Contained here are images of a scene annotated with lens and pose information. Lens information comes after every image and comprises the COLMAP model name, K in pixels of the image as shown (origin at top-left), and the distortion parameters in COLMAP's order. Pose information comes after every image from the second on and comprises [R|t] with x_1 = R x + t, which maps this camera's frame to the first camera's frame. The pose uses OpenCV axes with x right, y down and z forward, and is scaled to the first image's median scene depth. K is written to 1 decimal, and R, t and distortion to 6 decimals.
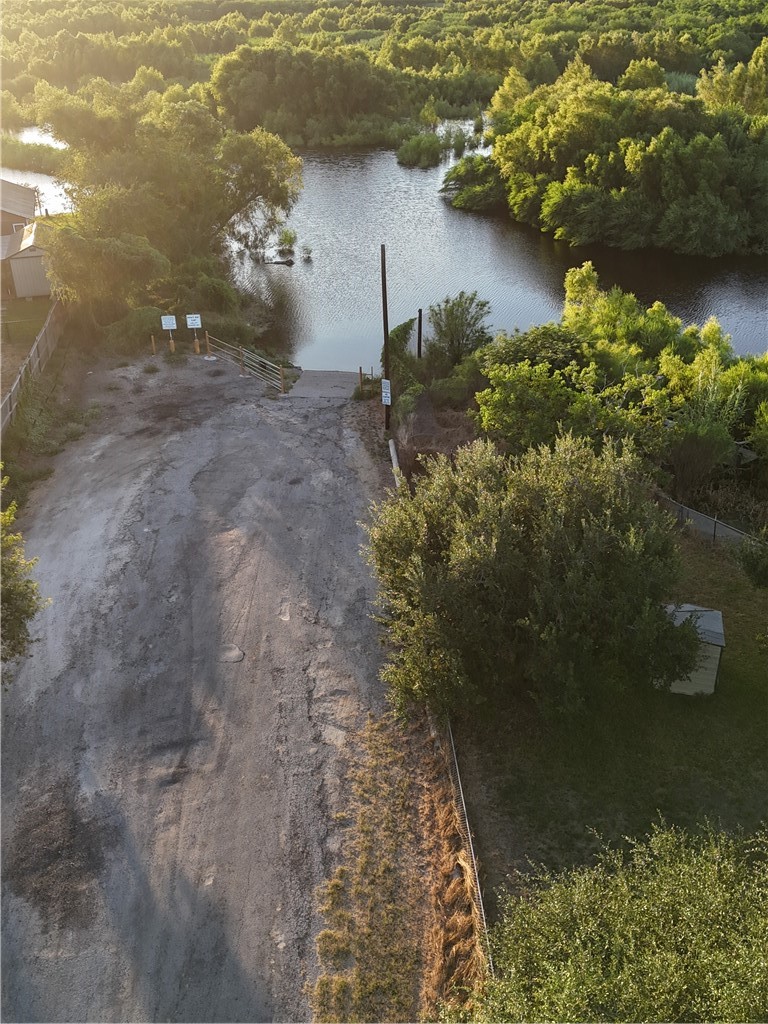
lens RADIAL K [[1060.8, 0, 387.7], [0, 1060.8, 504.0], [0, 0, 1]] dist [0.157247, -0.349358]
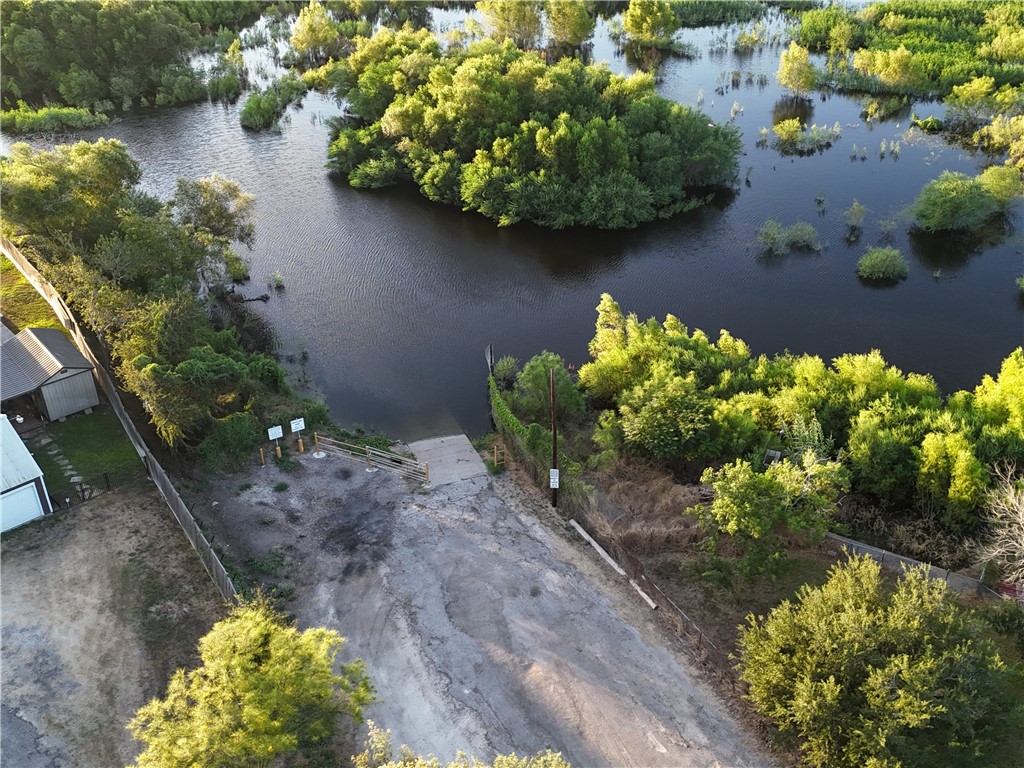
lens RADIAL K [[1060.8, 0, 518.1], [0, 1060.8, 384.3], [0, 0, 1]] dist [0.157247, -0.349358]
pose [[0.899307, -0.222274, 0.376617, -0.456521], [0.196323, 0.974740, 0.106487, -0.342602], [-0.390773, -0.021826, 0.920228, -0.035787]]
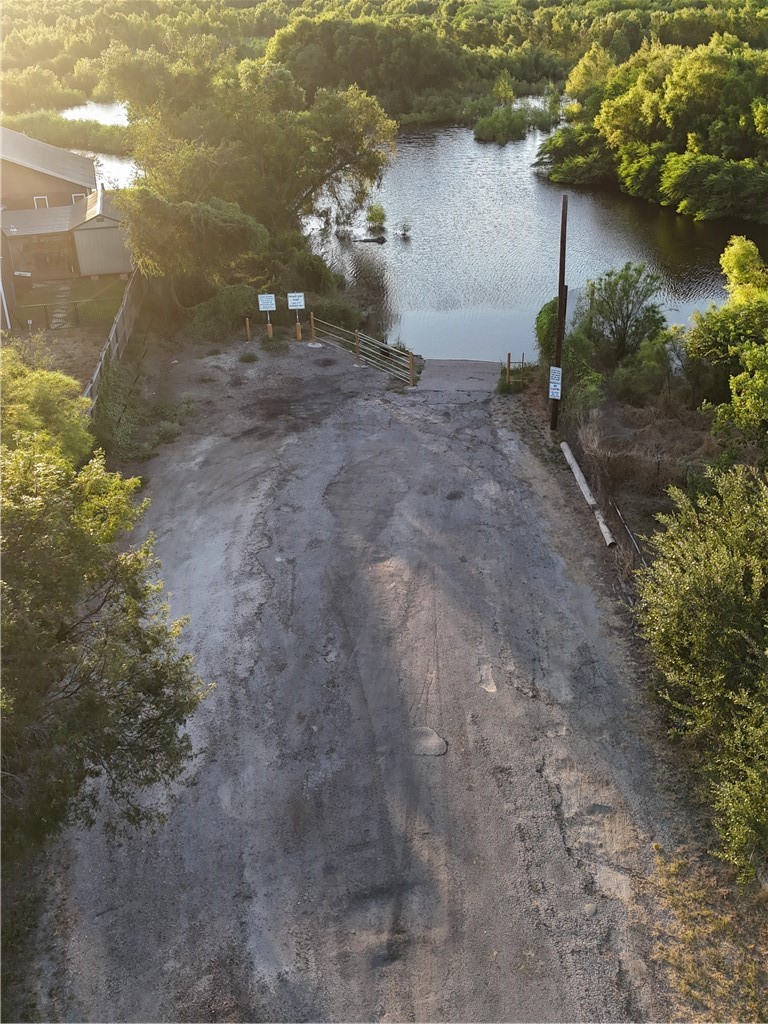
lens RADIAL K [[1060.8, 0, 387.7], [0, 1060.8, 504.0], [0, 0, 1]] dist [0.157247, -0.349358]
pose [[0.999823, 0.005090, -0.018088, -0.115438], [-0.005097, 0.999987, -0.000369, -0.013840], [0.018086, 0.000461, 0.999836, 0.200409]]
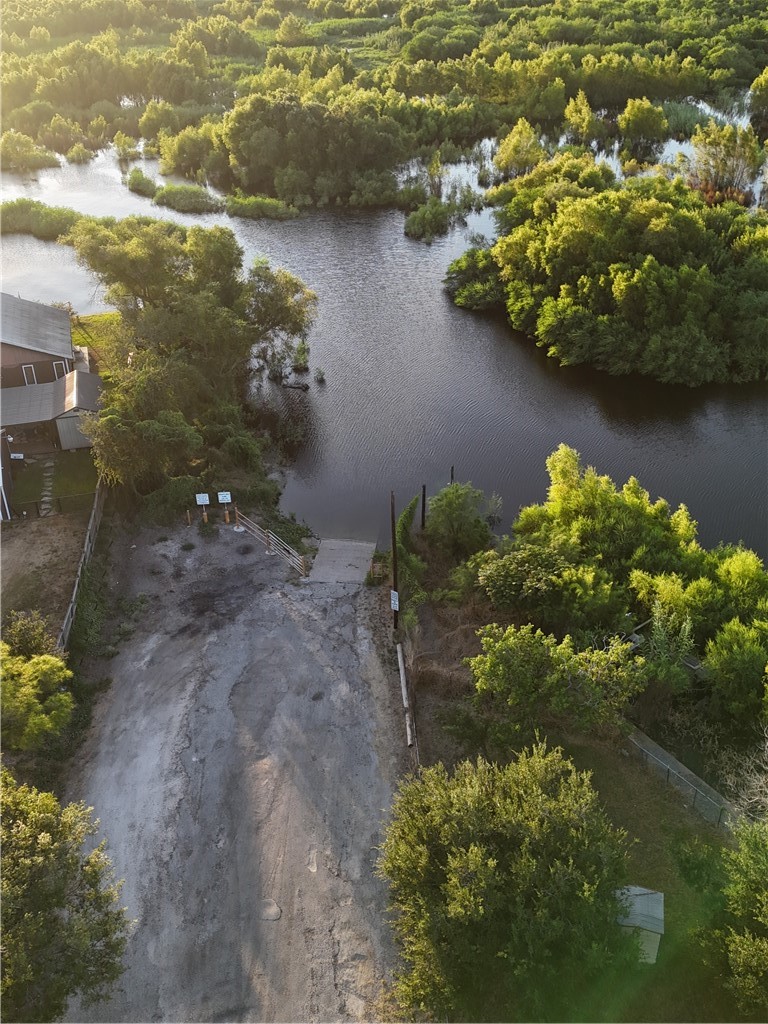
lens RADIAL K [[1060.8, 0, 387.7], [0, 1060.8, 504.0], [0, 0, 1]] dist [0.157247, -0.349358]
pose [[0.999992, 0.002506, -0.003100, -0.005845], [-0.002298, 0.997860, 0.065340, -0.294139], [0.003257, -0.065332, 0.997858, -0.154857]]
